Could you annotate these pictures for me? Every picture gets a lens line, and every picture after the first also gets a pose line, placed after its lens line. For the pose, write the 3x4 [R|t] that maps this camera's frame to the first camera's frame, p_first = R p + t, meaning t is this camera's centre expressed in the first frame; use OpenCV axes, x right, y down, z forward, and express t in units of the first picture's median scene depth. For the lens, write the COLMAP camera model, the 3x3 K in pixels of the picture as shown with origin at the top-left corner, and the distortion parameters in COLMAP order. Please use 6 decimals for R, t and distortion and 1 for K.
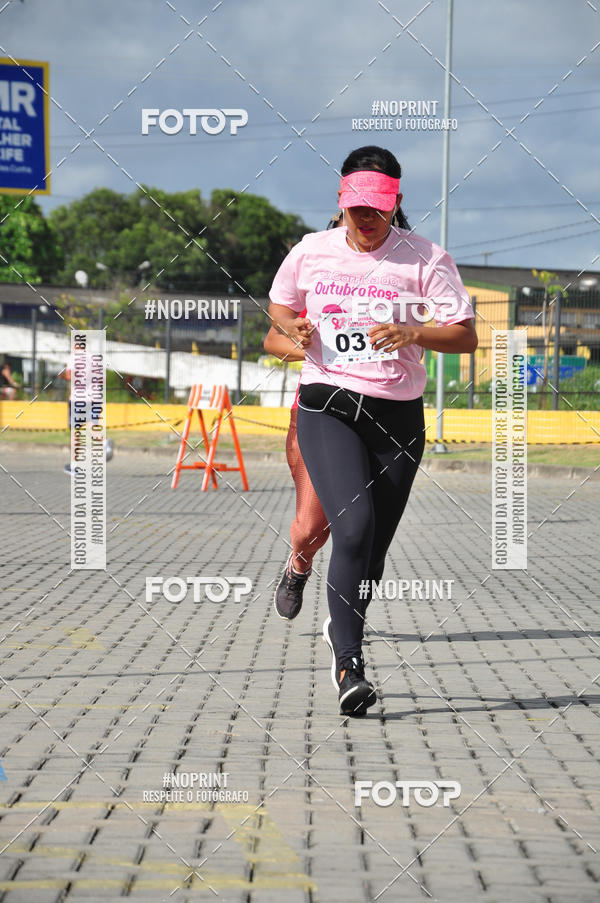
lens RADIAL K [[5254.2, 0, 300.0], [0, 5254.2, 451.5], [0, 0, 1]] dist [3.185843, 48.117729]
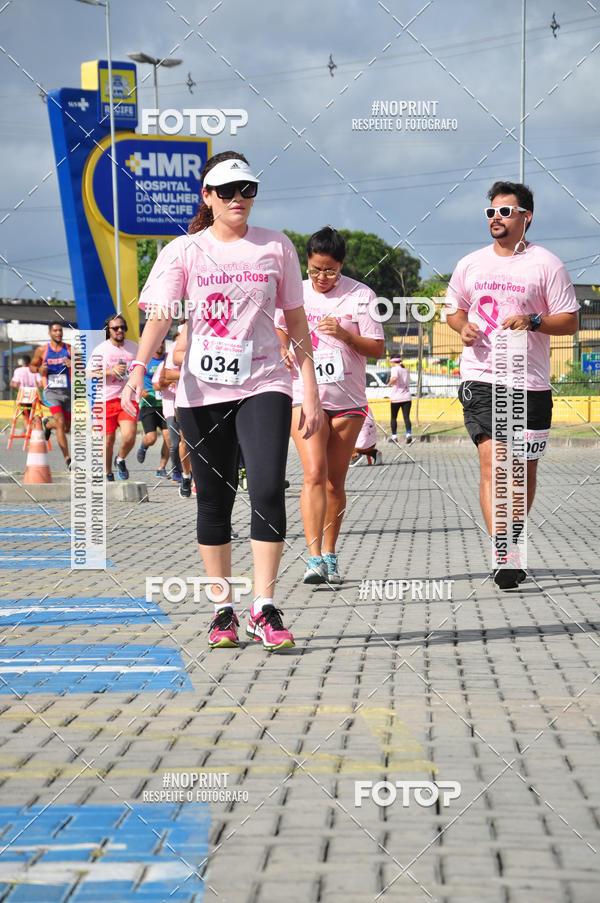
lens RADIAL K [[5254.2, 0, 300.0], [0, 5254.2, 451.5], [0, 0, 1]] dist [3.185843, 48.117729]
pose [[0.998895, -0.024423, -0.040158, 0.023361], [0.025157, 0.999524, 0.017885, -0.018431], [0.039702, -0.018875, 0.999033, -0.269294]]
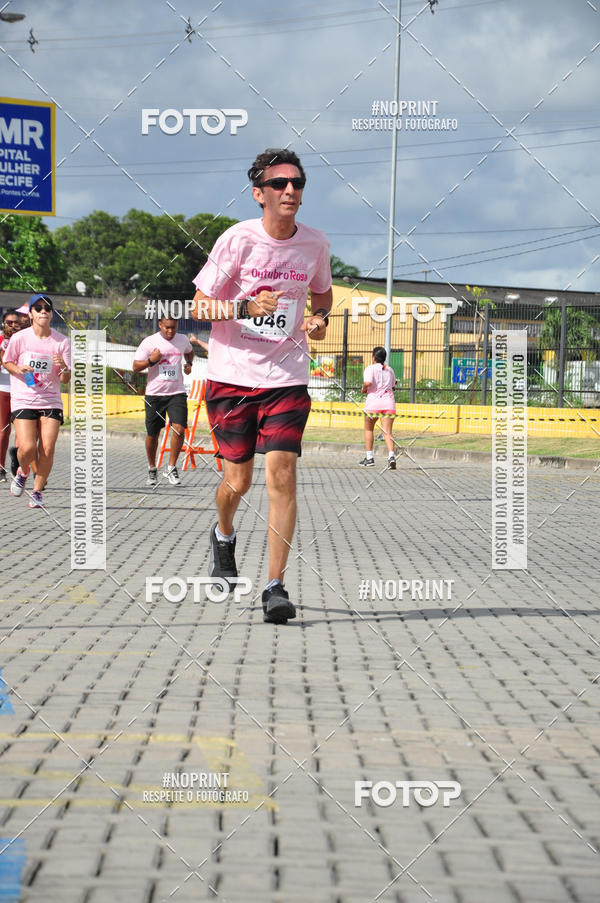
lens RADIAL K [[4948.8, 0, 300.0], [0, 4948.8, 451.5], [0, 0, 1]] dist [3.175173, 31.762678]
pose [[0.999924, 0.011449, -0.004659, 0.012191], [-0.011416, 0.999909, 0.007146, -0.004693], [0.004740, -0.007092, 0.999964, -0.099815]]
